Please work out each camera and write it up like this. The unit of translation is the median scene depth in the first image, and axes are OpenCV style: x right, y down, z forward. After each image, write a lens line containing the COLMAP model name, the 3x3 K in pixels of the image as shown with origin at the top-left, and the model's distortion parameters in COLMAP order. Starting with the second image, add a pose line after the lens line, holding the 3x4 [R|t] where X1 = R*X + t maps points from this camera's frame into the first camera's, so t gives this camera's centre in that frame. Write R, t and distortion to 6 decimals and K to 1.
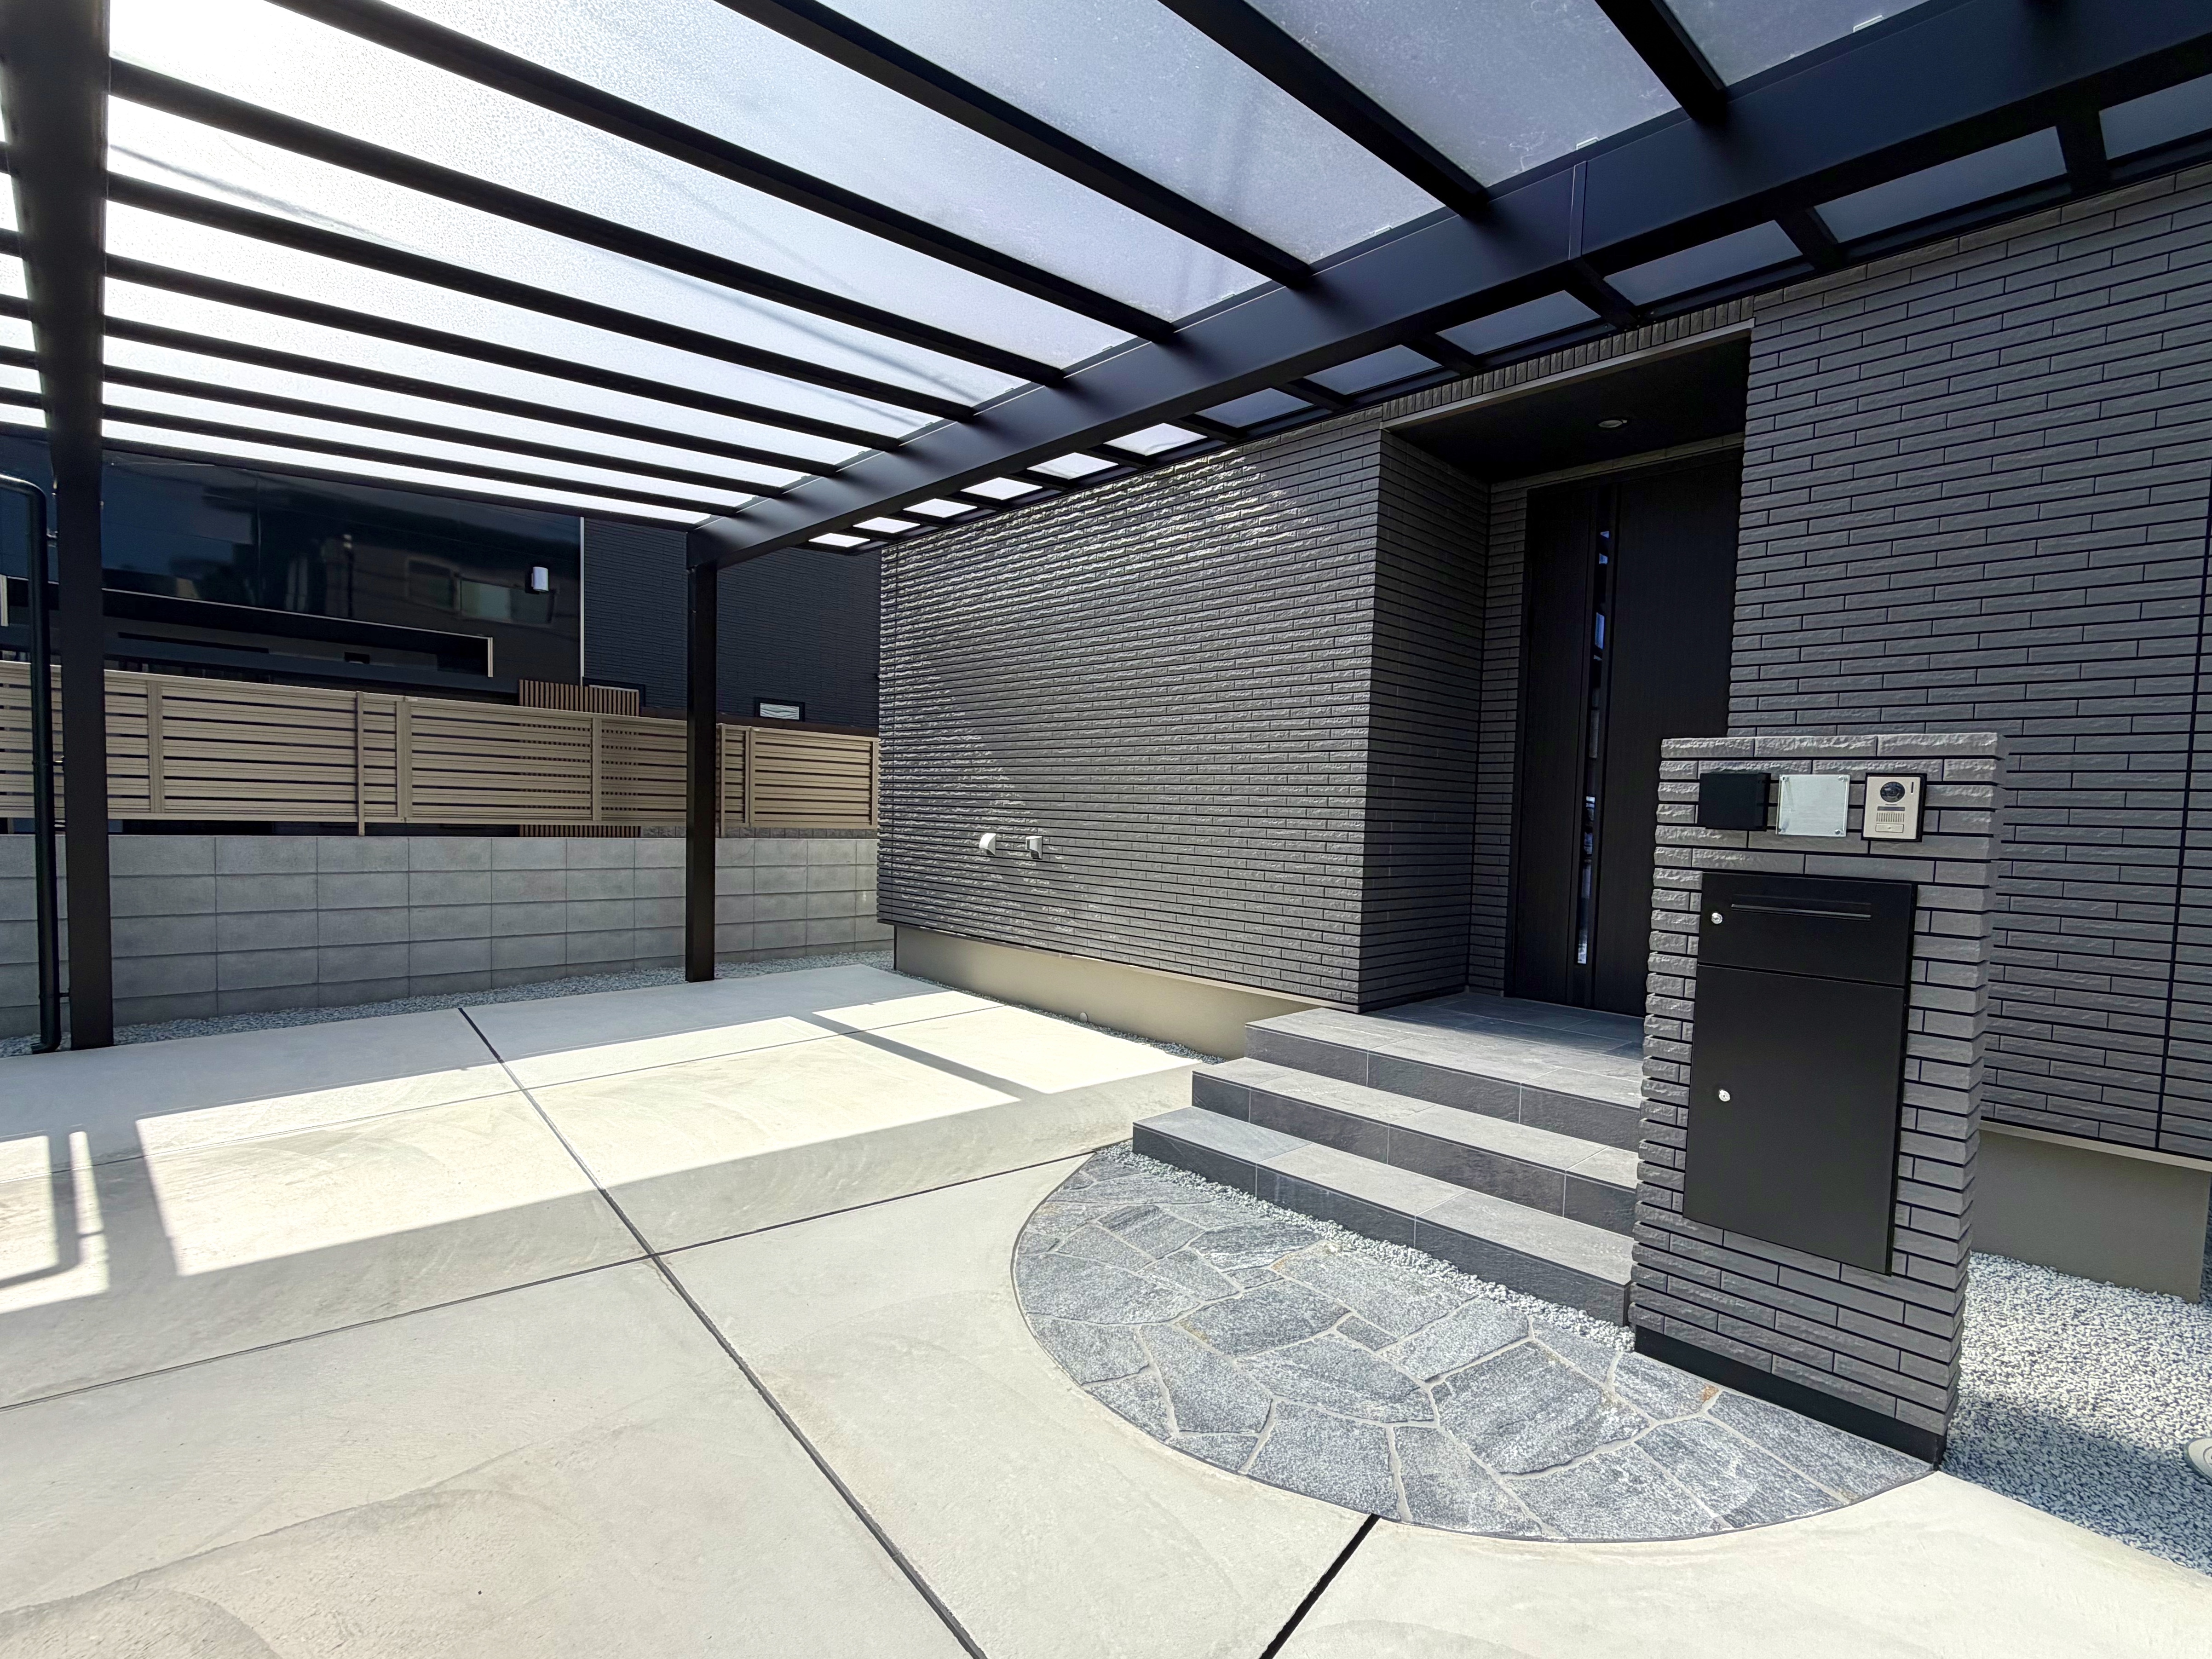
lens RADIAL K [[1054.2, 0, 1208.9], [0, 1054.2, 872.4], [0, 0, 1]] dist [-0.015868, -0.000252]
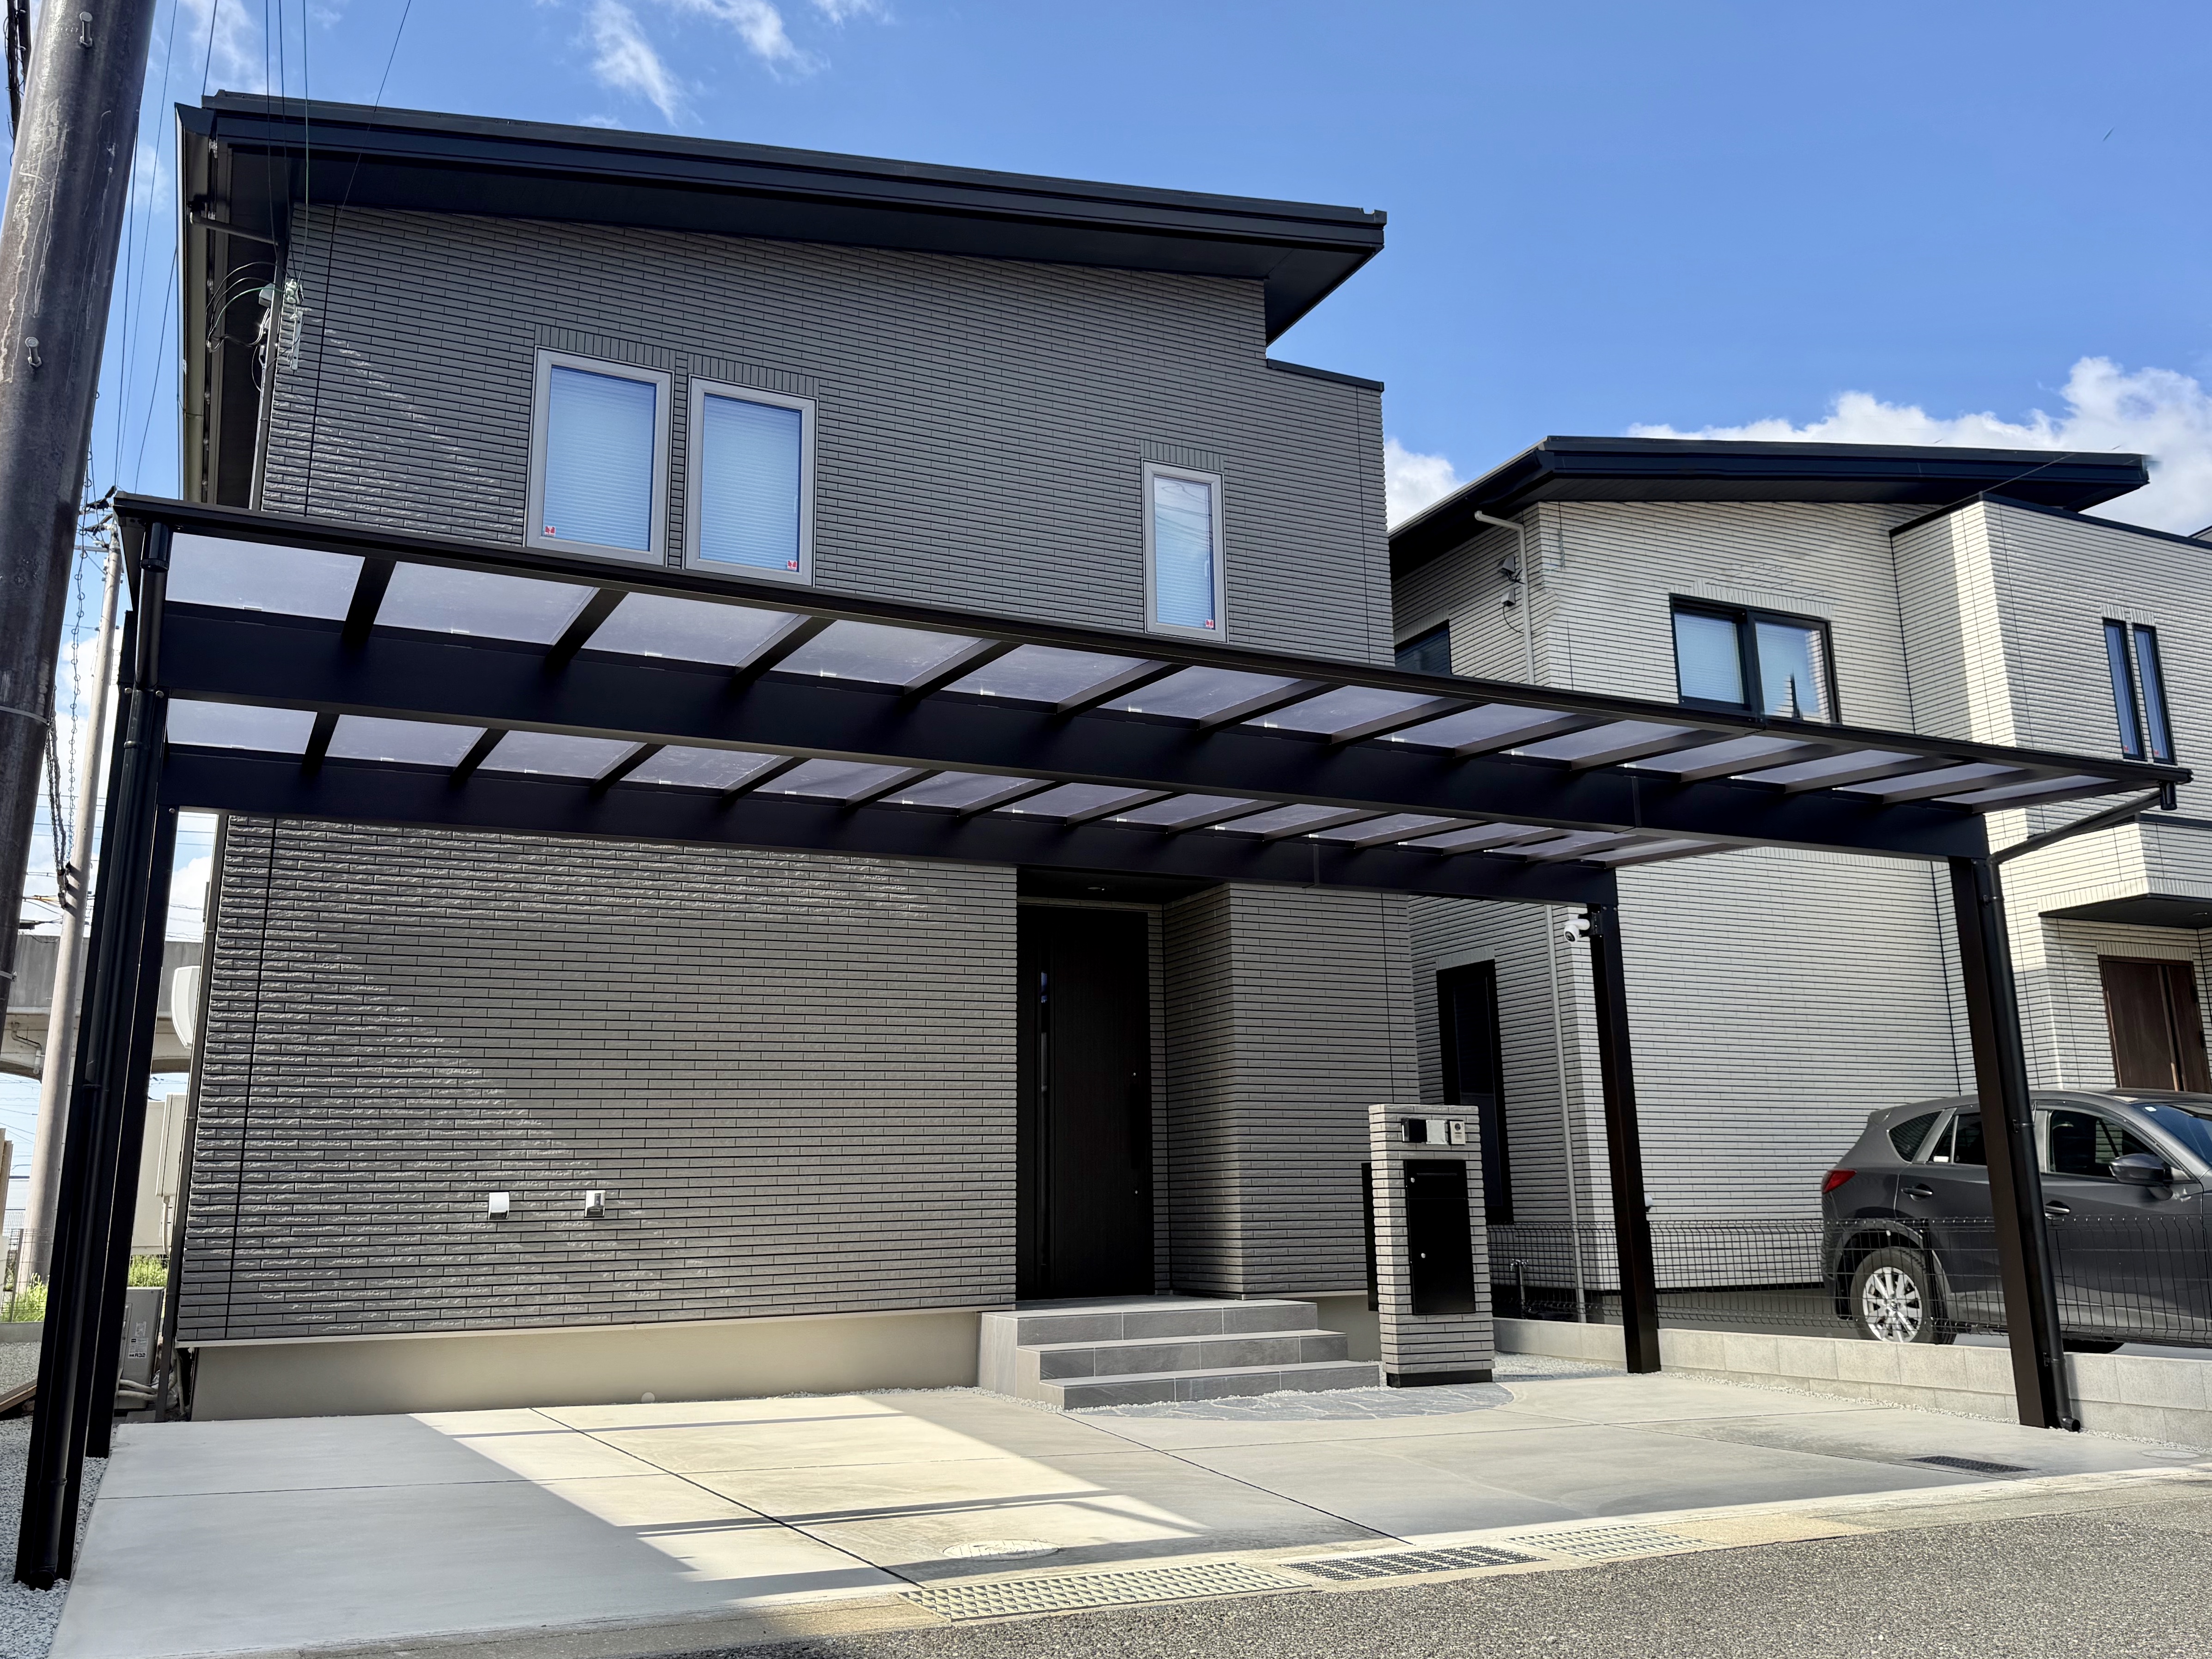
lens RADIAL K [[1835.4, 0, 1157.1], [0, 1835.4, 737.7], [0, 0, 1]] dist [0.164409, -0.410557]
pose [[0.334272, 0.192830, 0.922539, -3.747123], [0.083239, 0.968980, -0.232698, 0.000485], [-0.938794, 0.154575, 0.307853, 0.064970]]
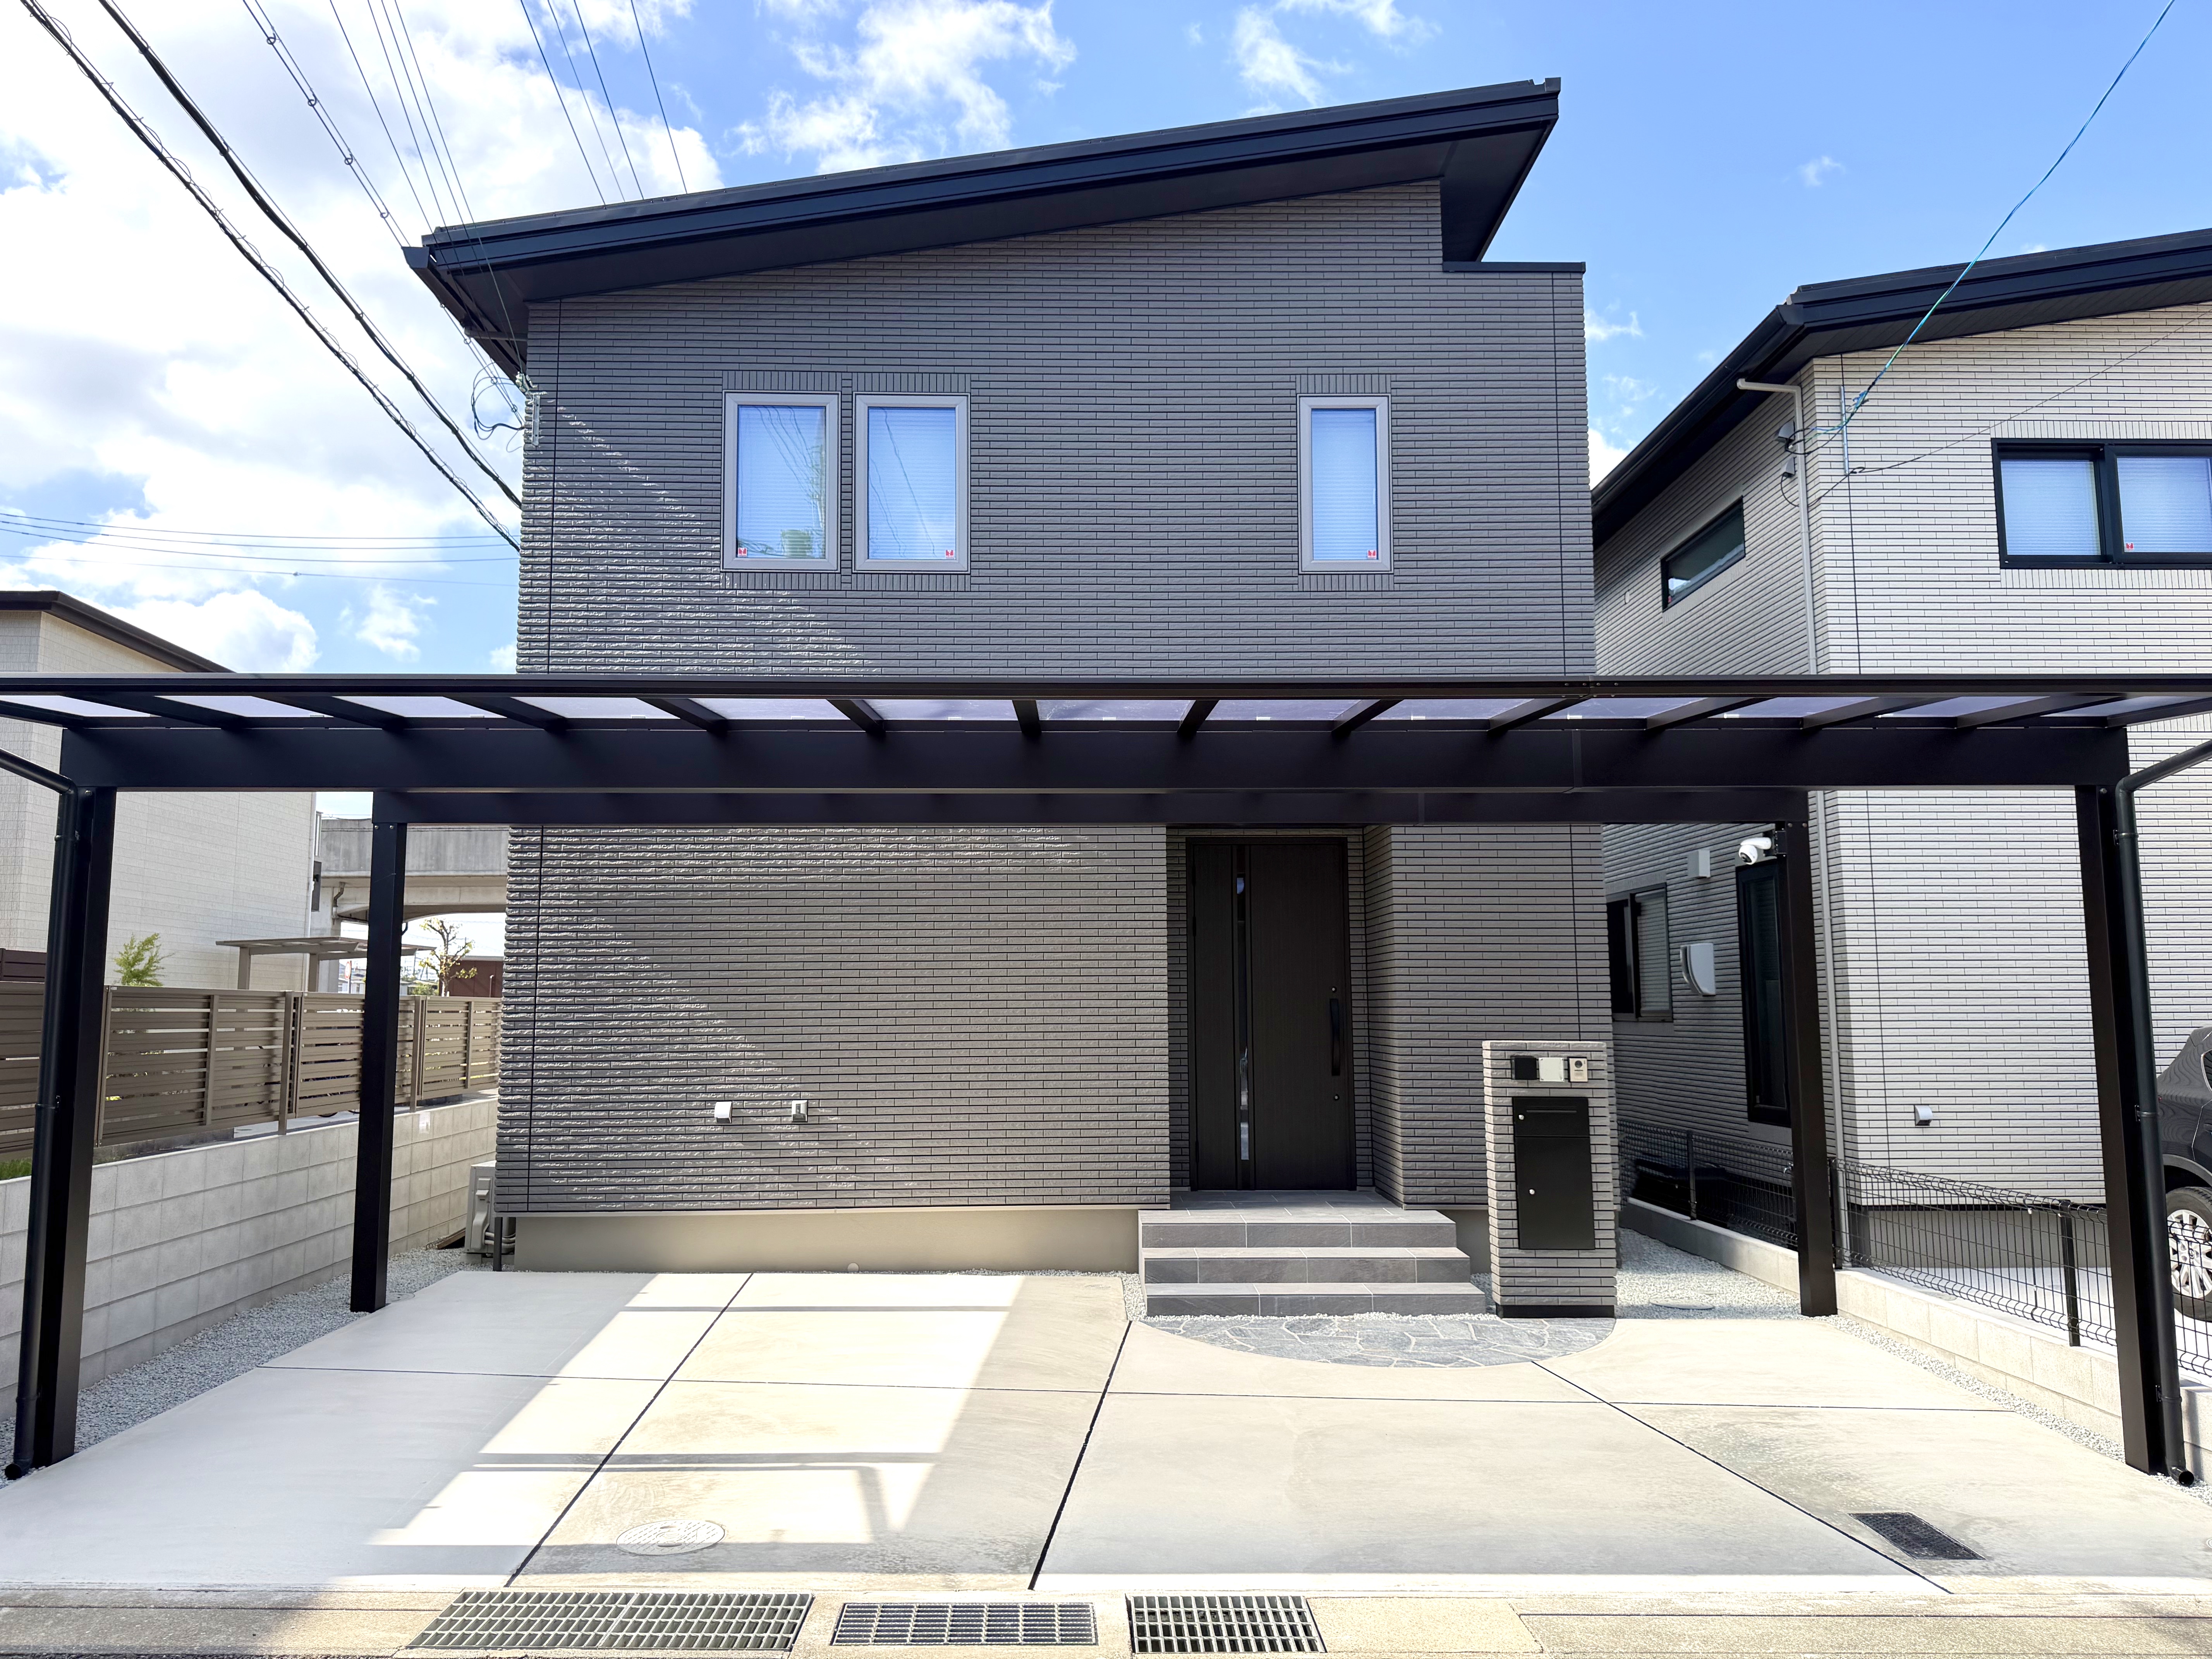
lens RADIAL K [[1536.1, 0, 1106.0], [0, 1536.1, 829.5], [0, 0, 1]] dist [0.107313, -0.202214]
pose [[0.708883, 0.040154, 0.704182, -2.632933], [0.067959, 0.989845, -0.124856, -0.222871], [-0.702045, 0.136364, 0.698955, -0.882681]]
